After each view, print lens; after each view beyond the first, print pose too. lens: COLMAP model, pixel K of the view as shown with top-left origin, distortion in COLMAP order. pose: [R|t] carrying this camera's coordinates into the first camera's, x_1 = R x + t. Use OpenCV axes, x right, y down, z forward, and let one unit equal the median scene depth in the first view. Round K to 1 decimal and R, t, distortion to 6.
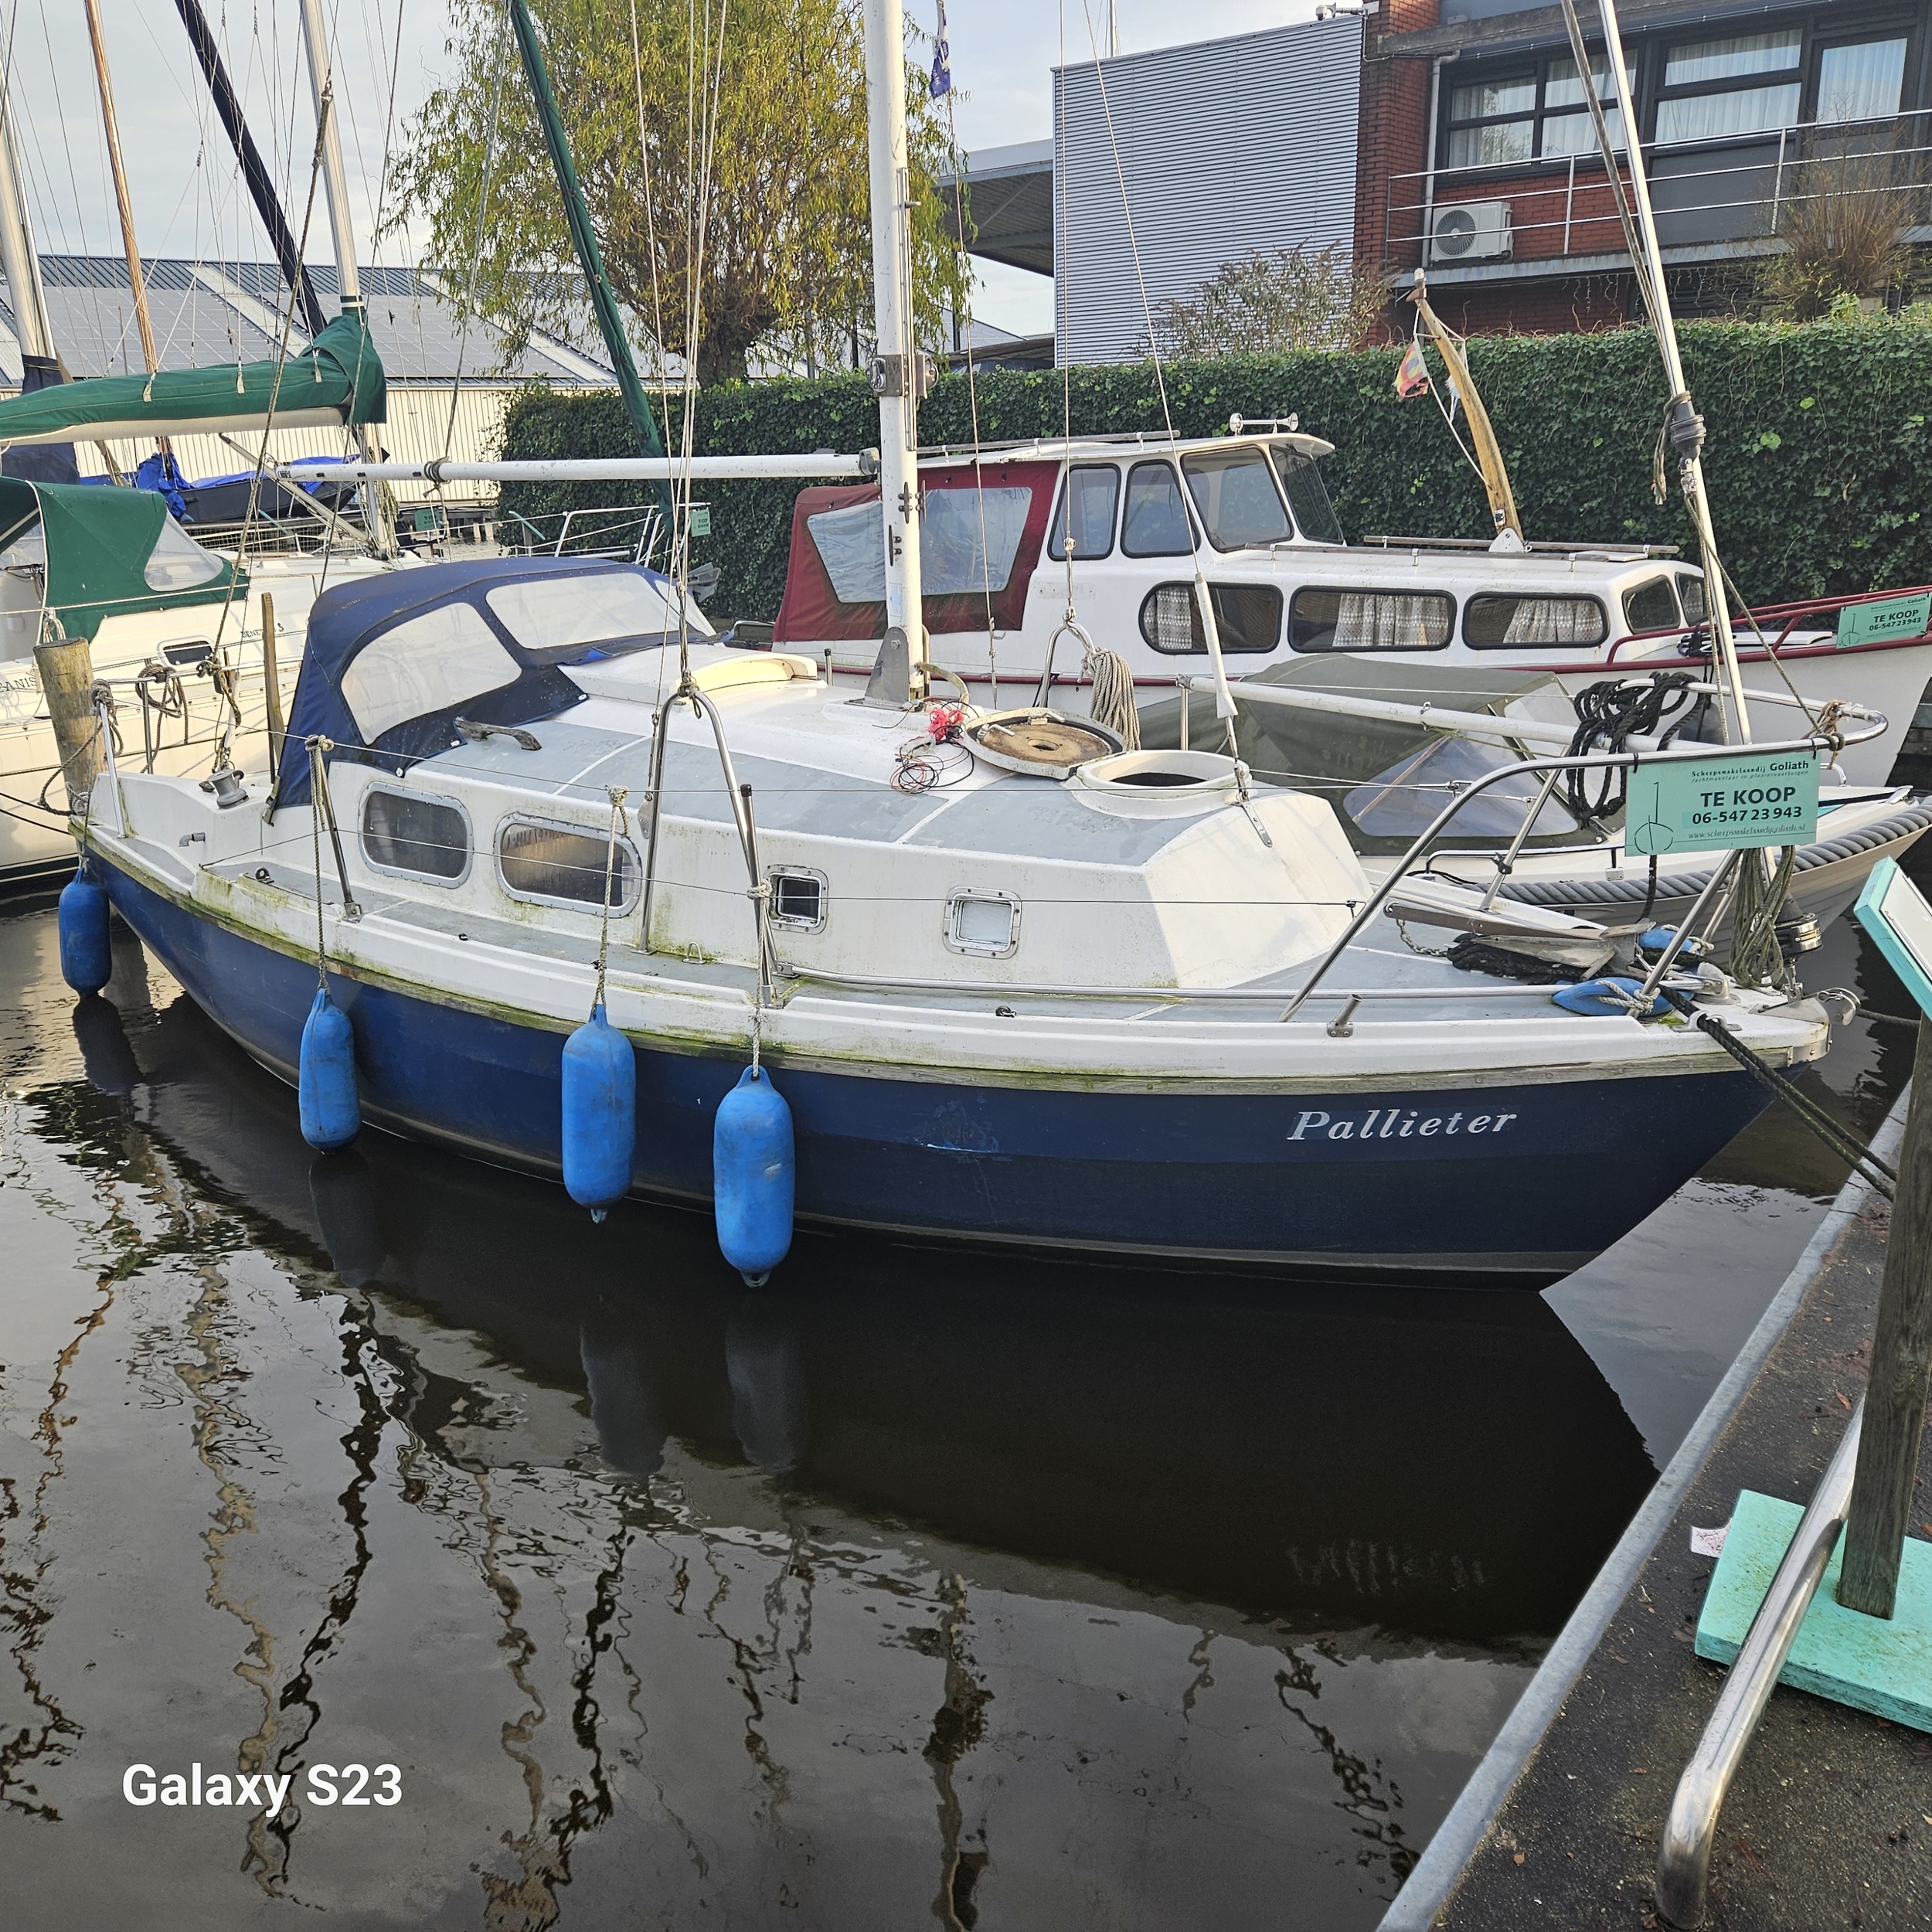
lens RADIAL K [[1710.1, 0, 963.0], [0, 1710.1, 974.2], [0, 0, 1]] dist [0.078877, -0.065840]
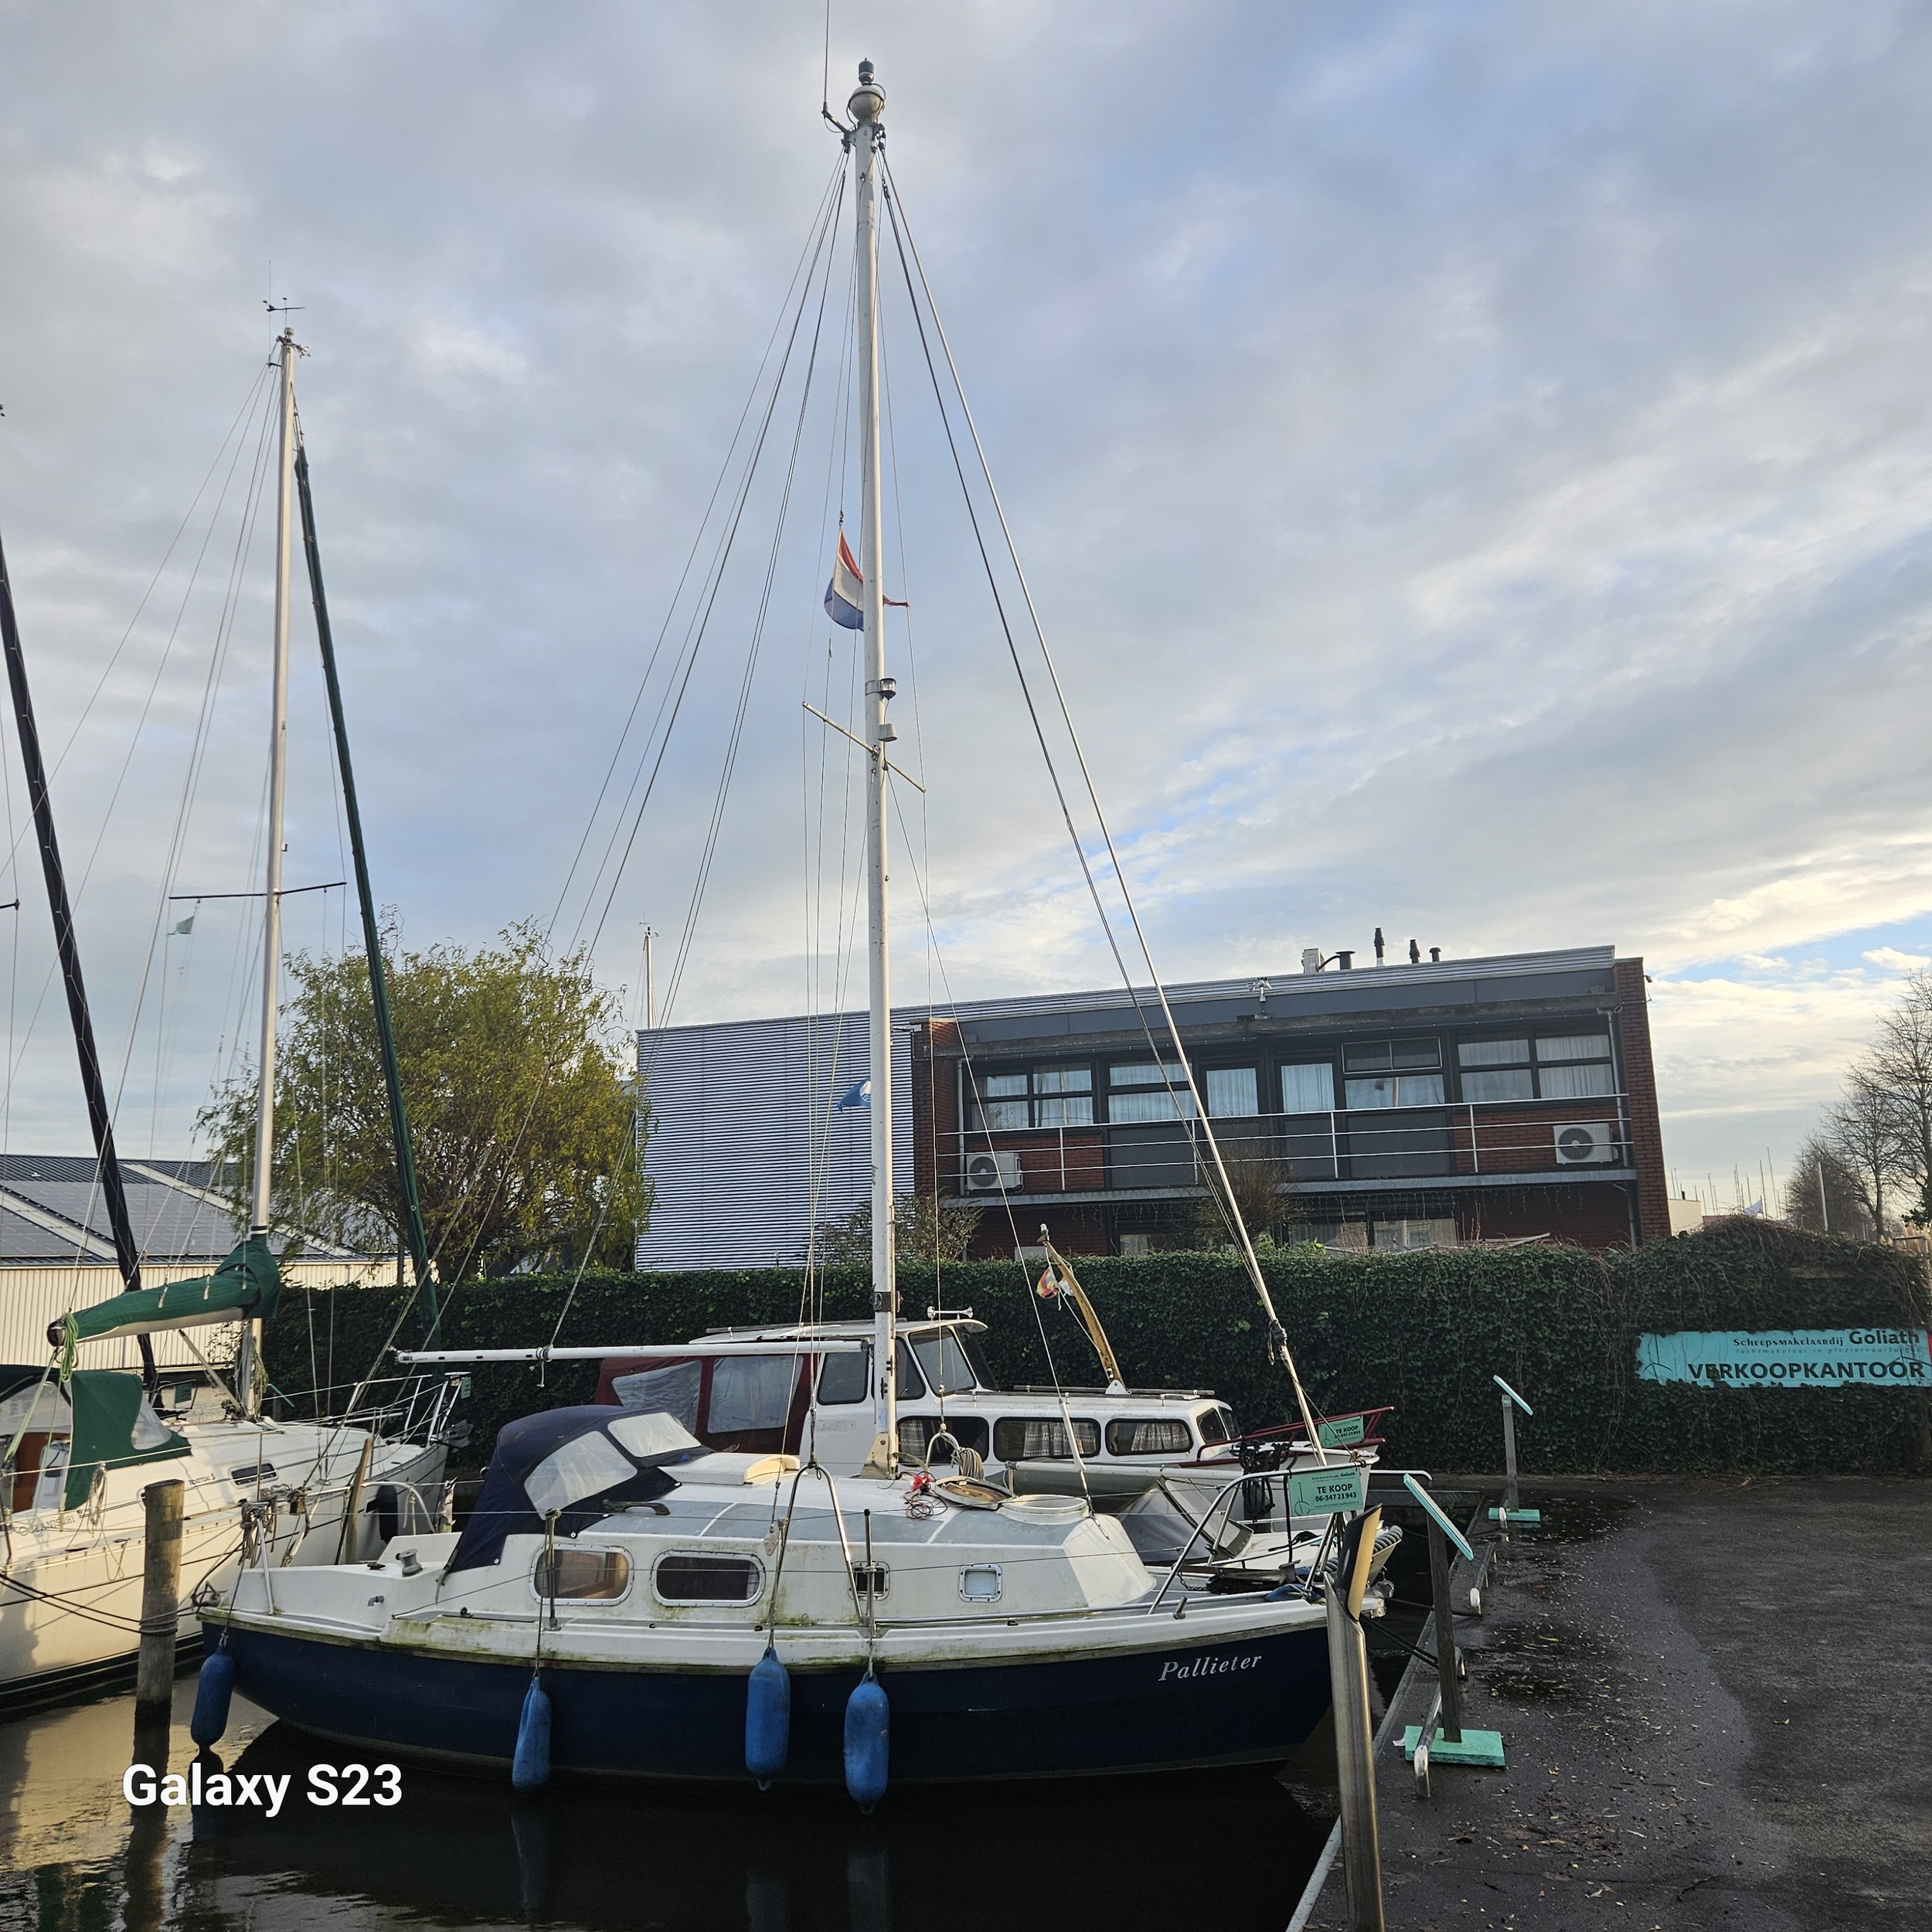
lens RADIAL K [[1710.1, 0, 963.0], [0, 1710.1, 974.2], [0, 0, 1]] dist [0.078877, -0.065840]
pose [[0.954691, 0.054678, 0.292532, -0.460649], [0.089844, 0.884158, -0.458468, 0.189713], [-0.283712, 0.463978, 0.839185, -0.700267]]
